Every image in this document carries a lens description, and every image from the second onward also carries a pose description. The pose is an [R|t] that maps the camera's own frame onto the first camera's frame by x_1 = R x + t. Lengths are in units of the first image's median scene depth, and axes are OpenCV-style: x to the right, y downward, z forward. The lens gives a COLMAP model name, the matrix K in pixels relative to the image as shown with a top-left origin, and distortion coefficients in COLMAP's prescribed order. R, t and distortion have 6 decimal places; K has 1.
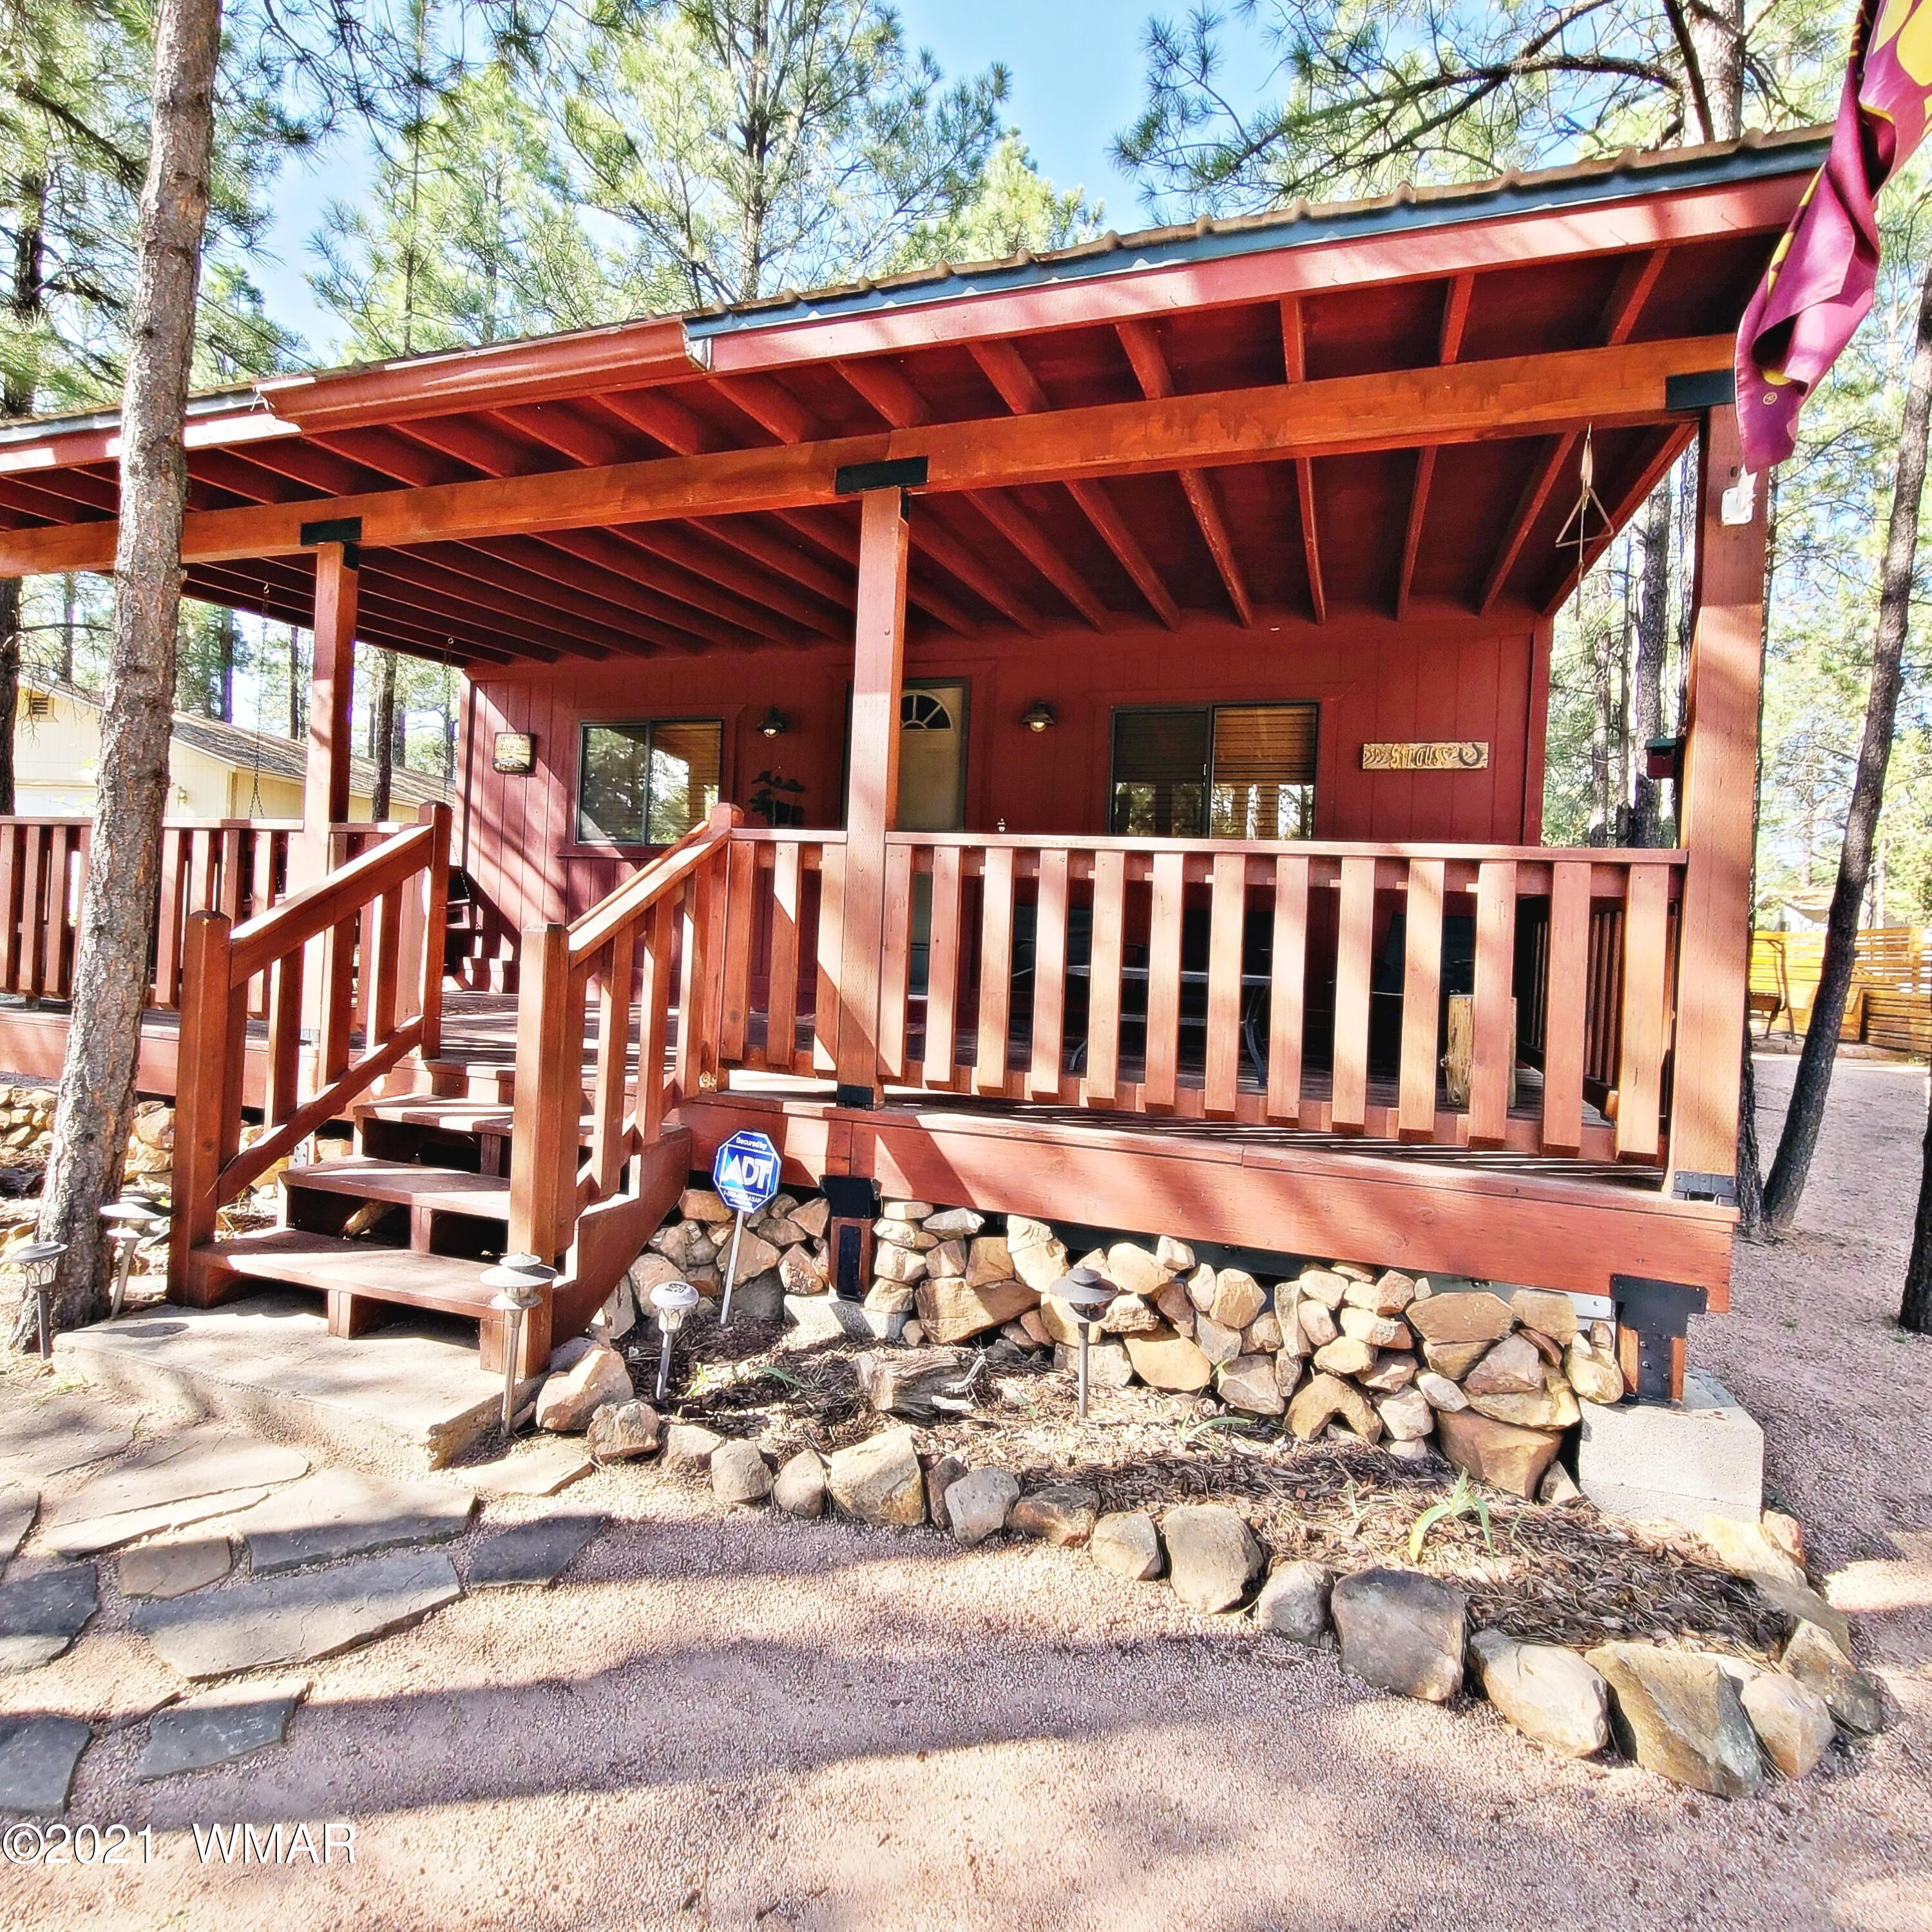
lens RADIAL K [[1060.5, 0, 978.1], [0, 1060.5, 947.8], [0, 0, 1]] dist [-0.000131, -0.000985]
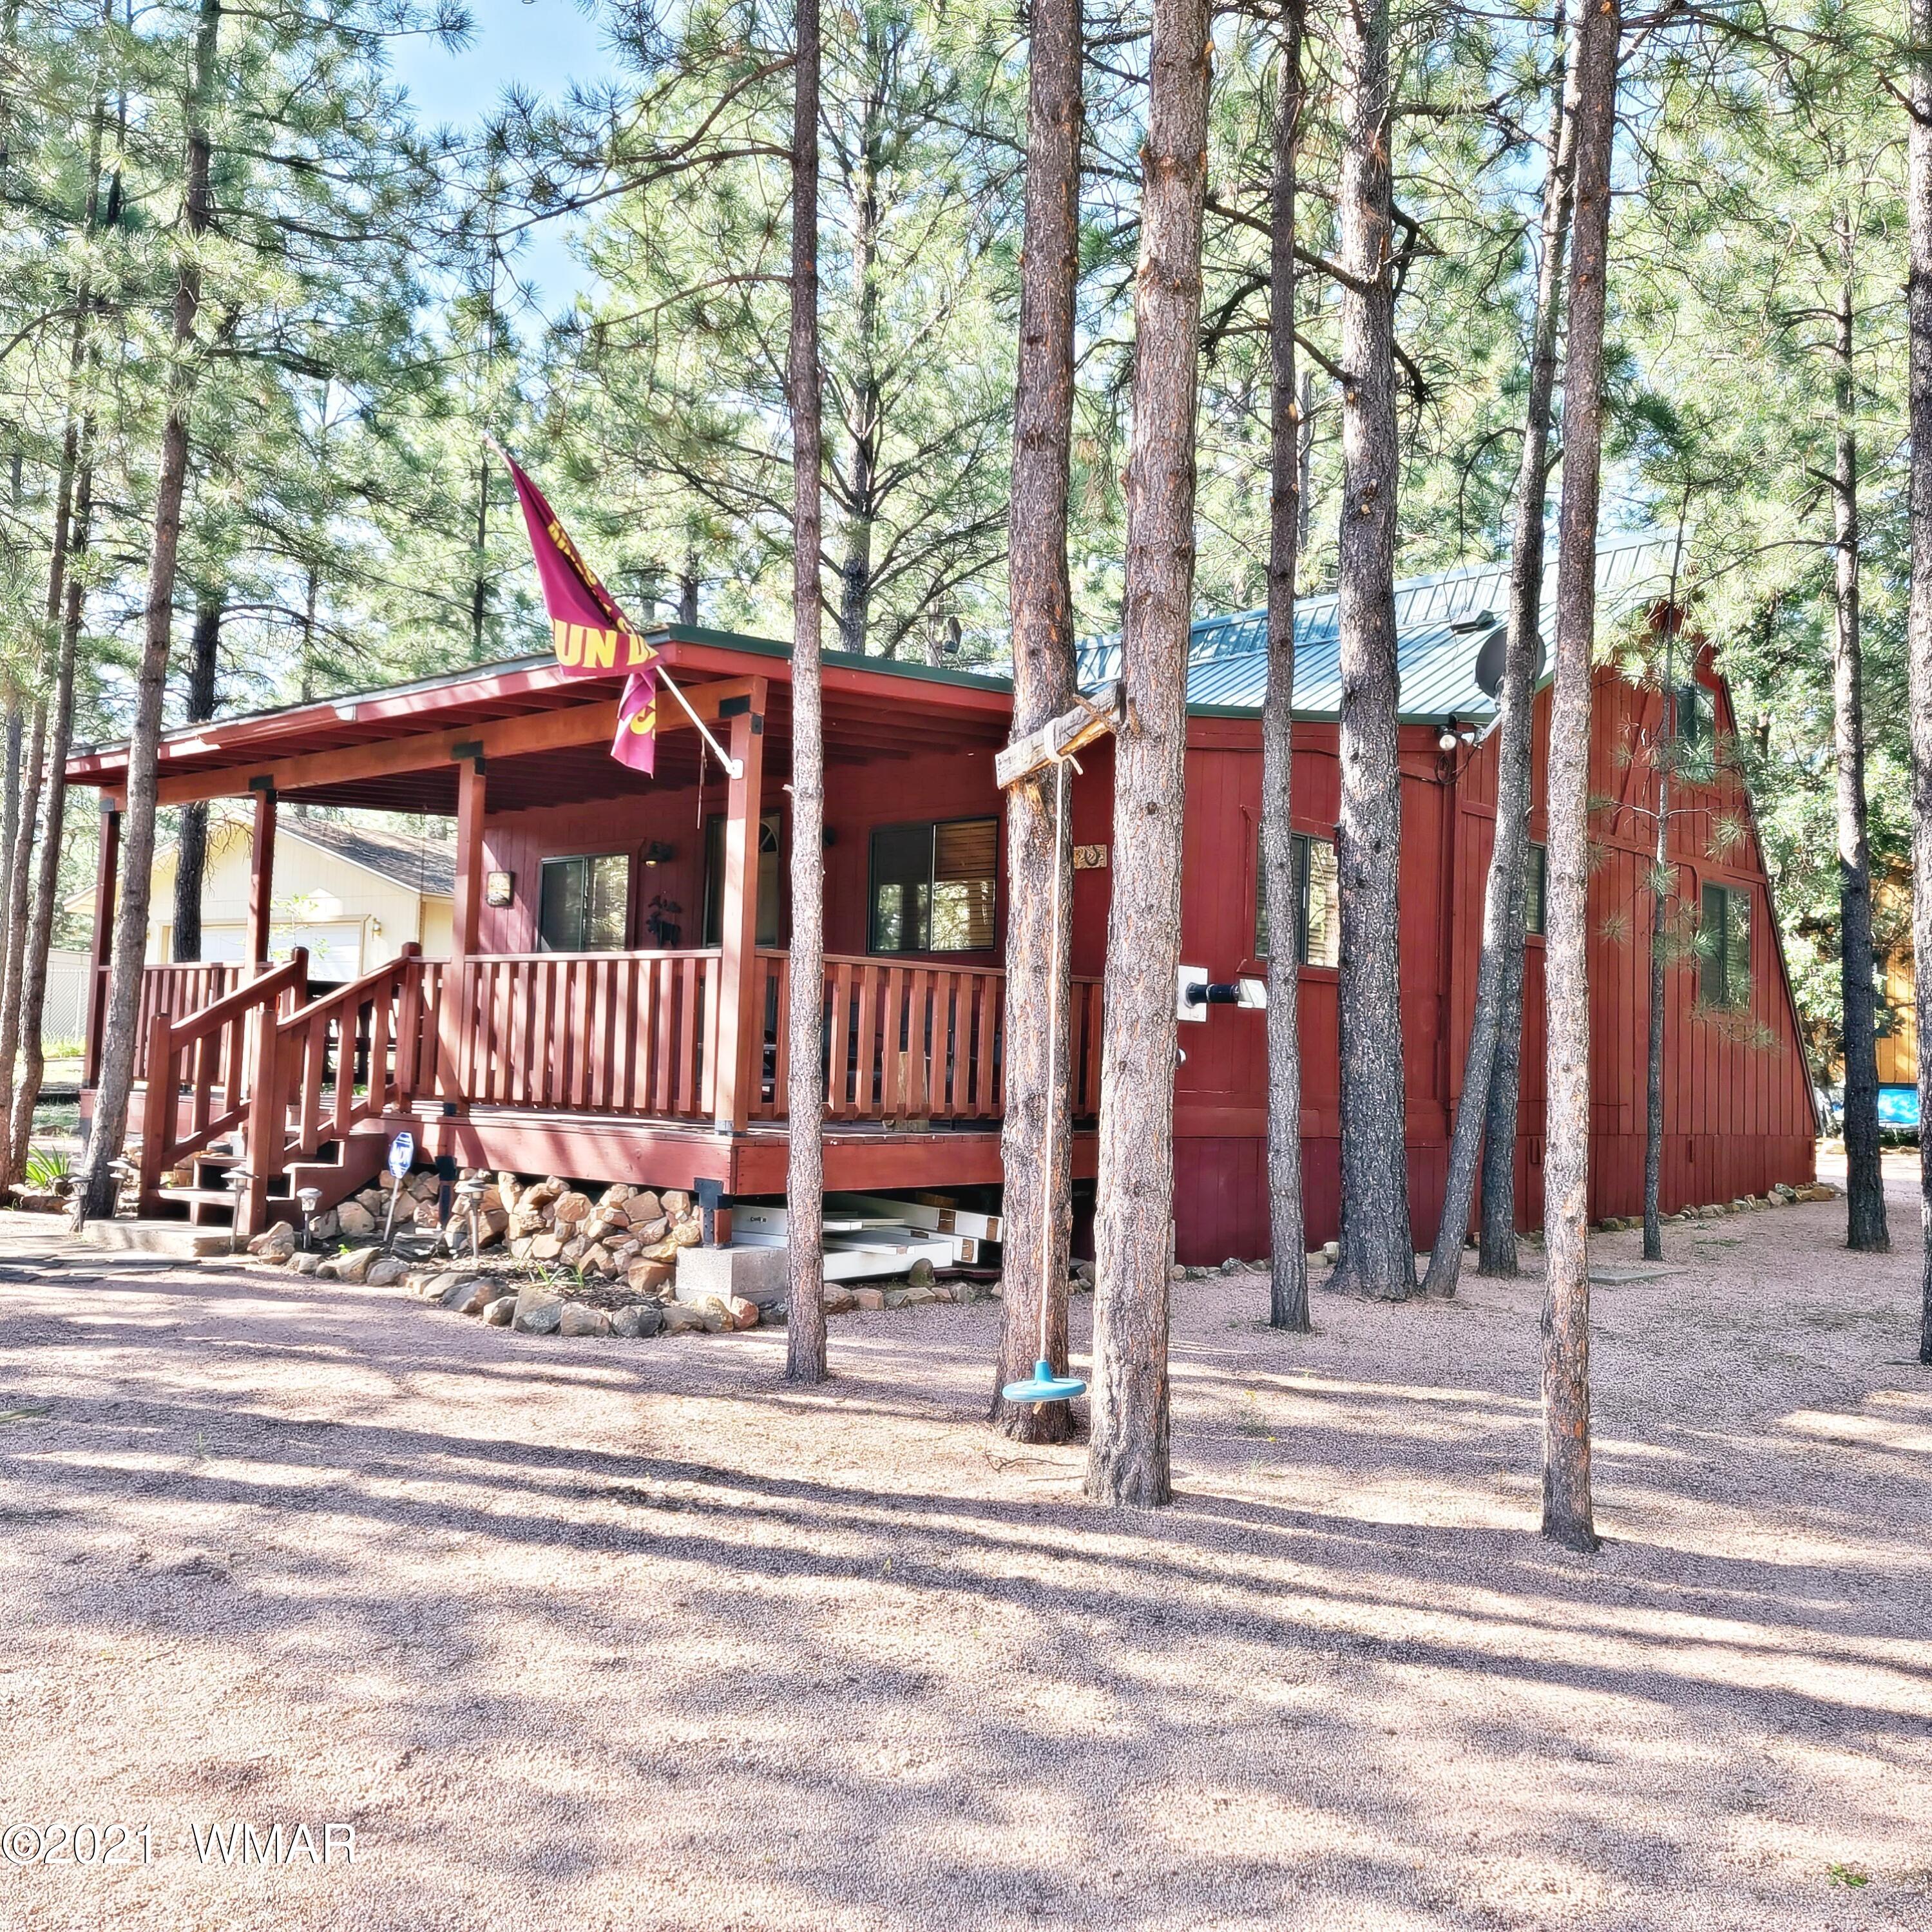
lens RADIAL K [[1883.2, 0, 978.1], [0, 1883.2, 959.3], [0, 0, 1]] dist [0.043157, -0.021590]
pose [[0.917128, -0.044334, -0.396119, 1.978068], [0.009621, 0.995968, -0.089196, 0.187542], [0.398476, 0.077993, 0.913857, -1.541028]]
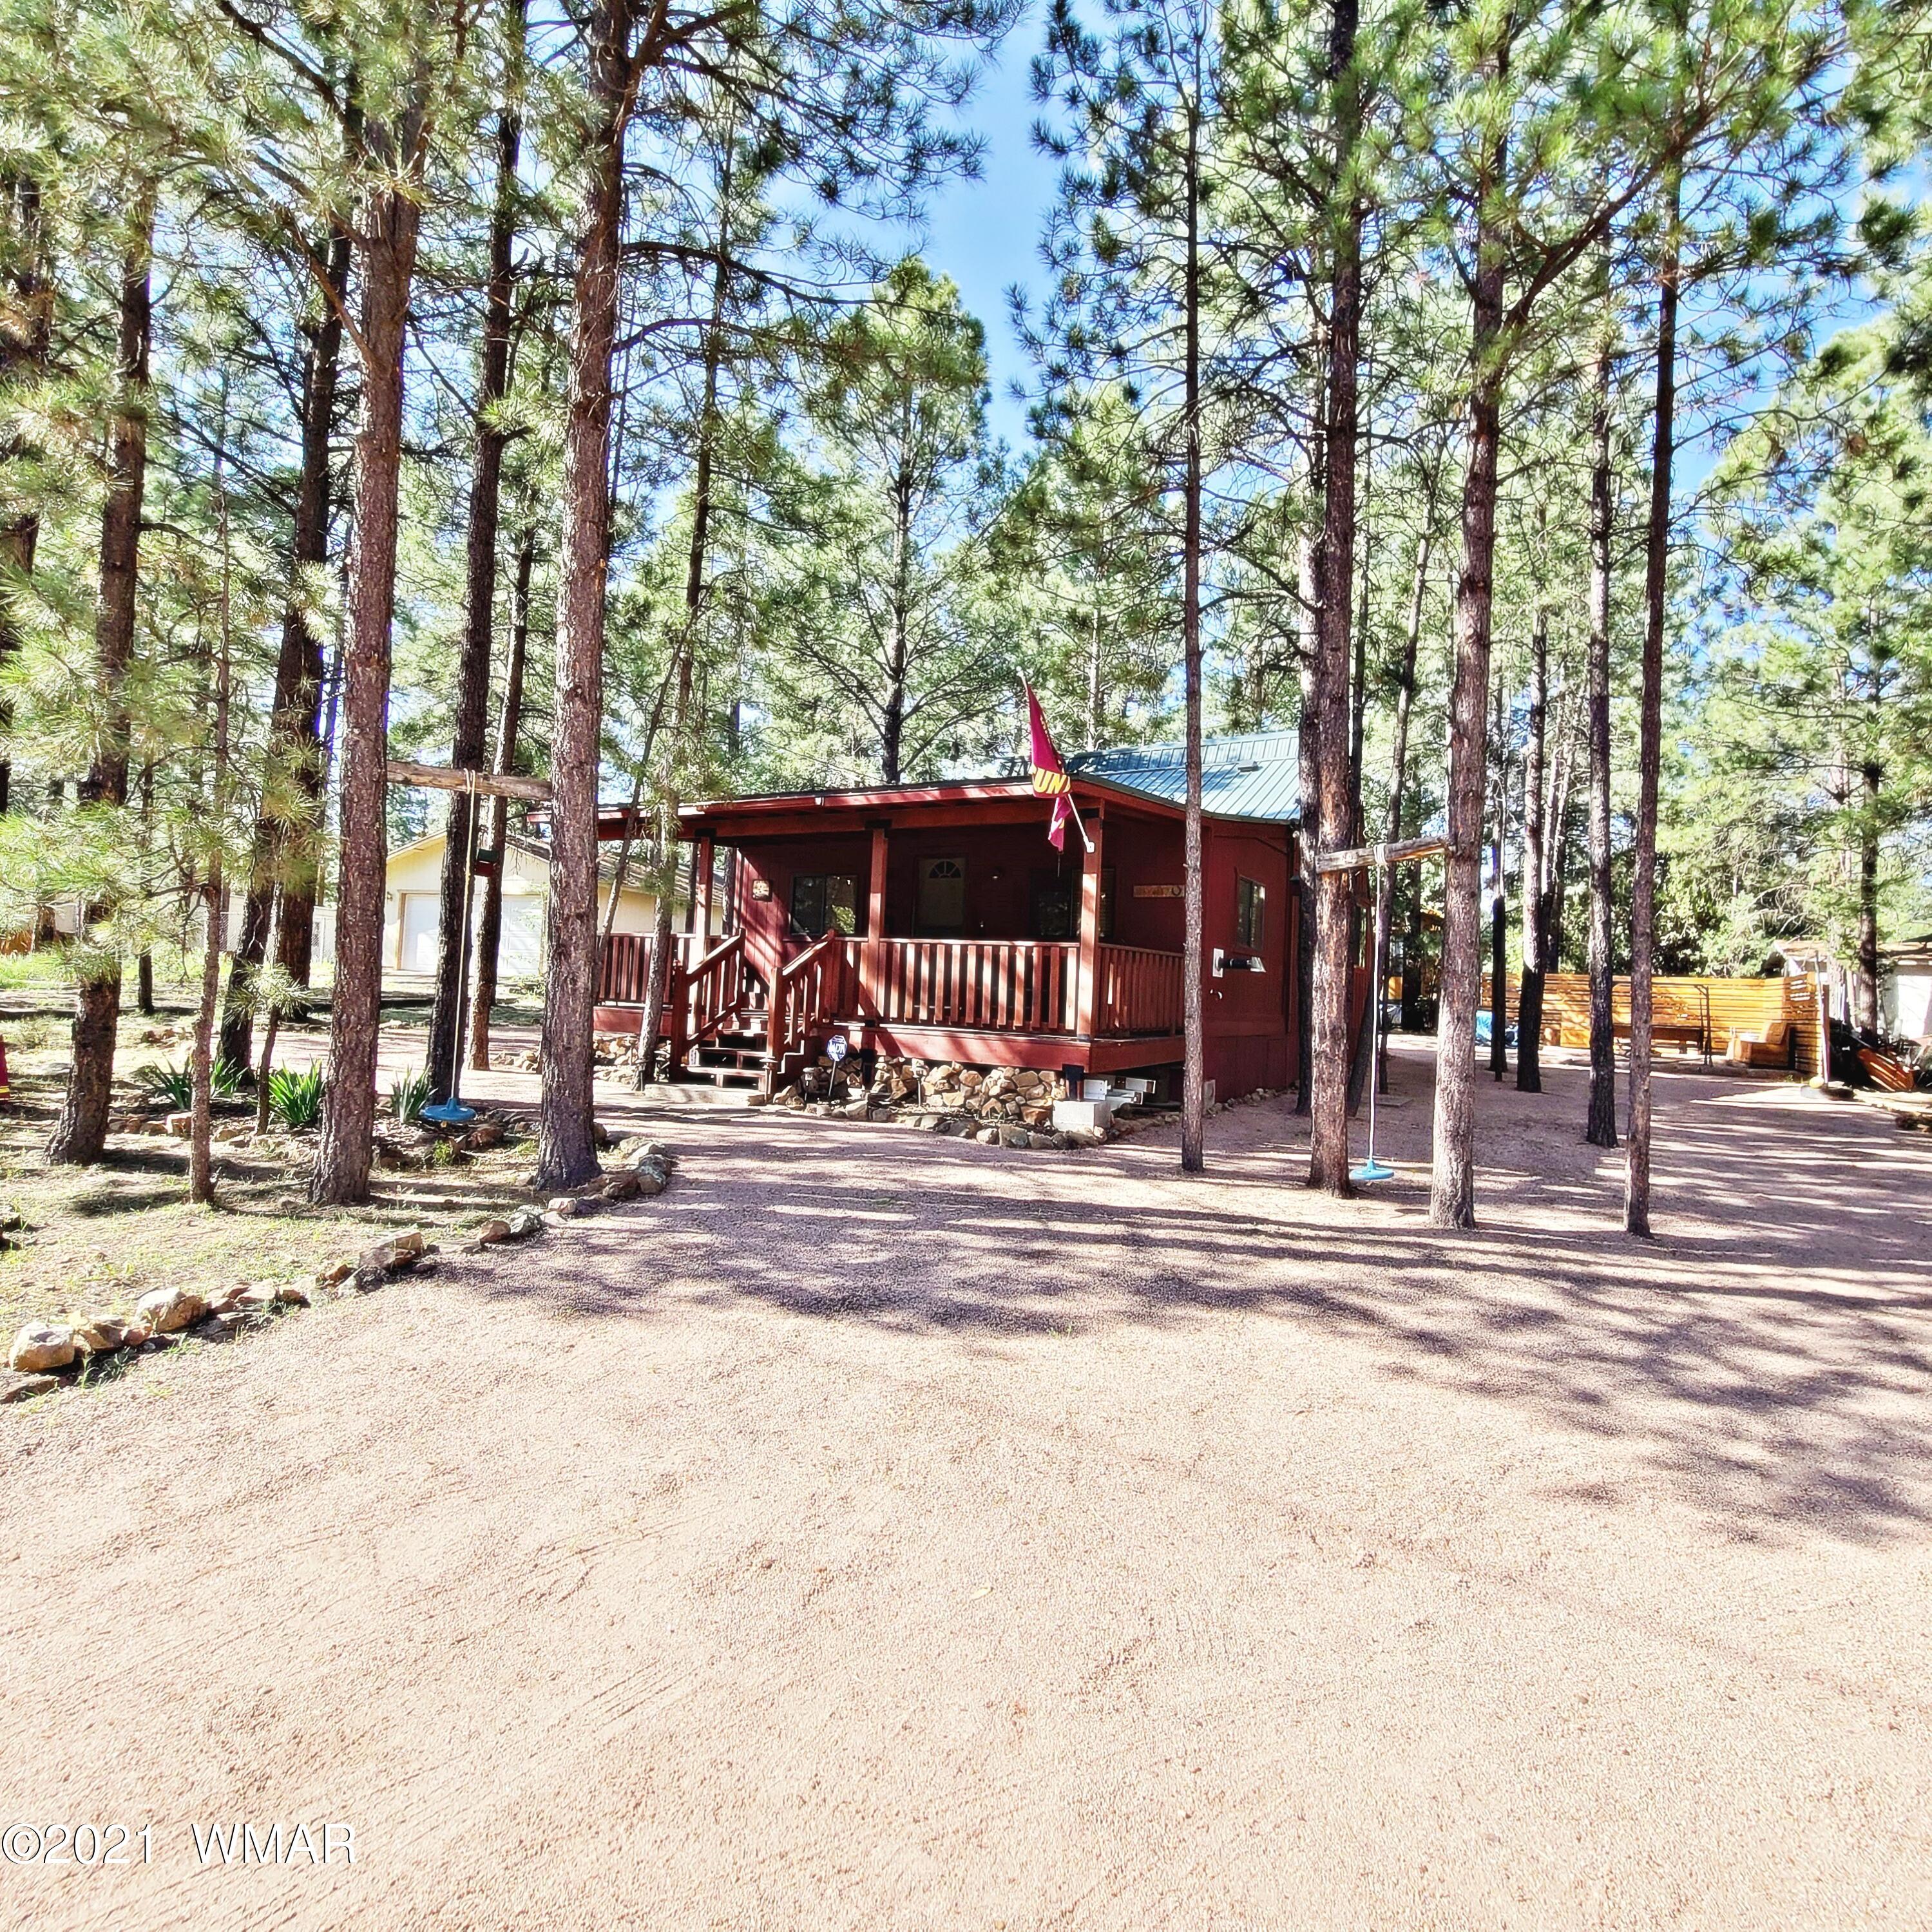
lens RADIAL K [[1060.5, 0, 978.1], [0, 1060.5, 947.8], [0, 0, 1]] dist [-0.000131, -0.000985]
pose [[0.980534, -0.014539, -0.195809, 0.843299], [0.003004, 0.998249, -0.059079, 0.108539], [0.196325, 0.057341, 0.978861, -2.082105]]
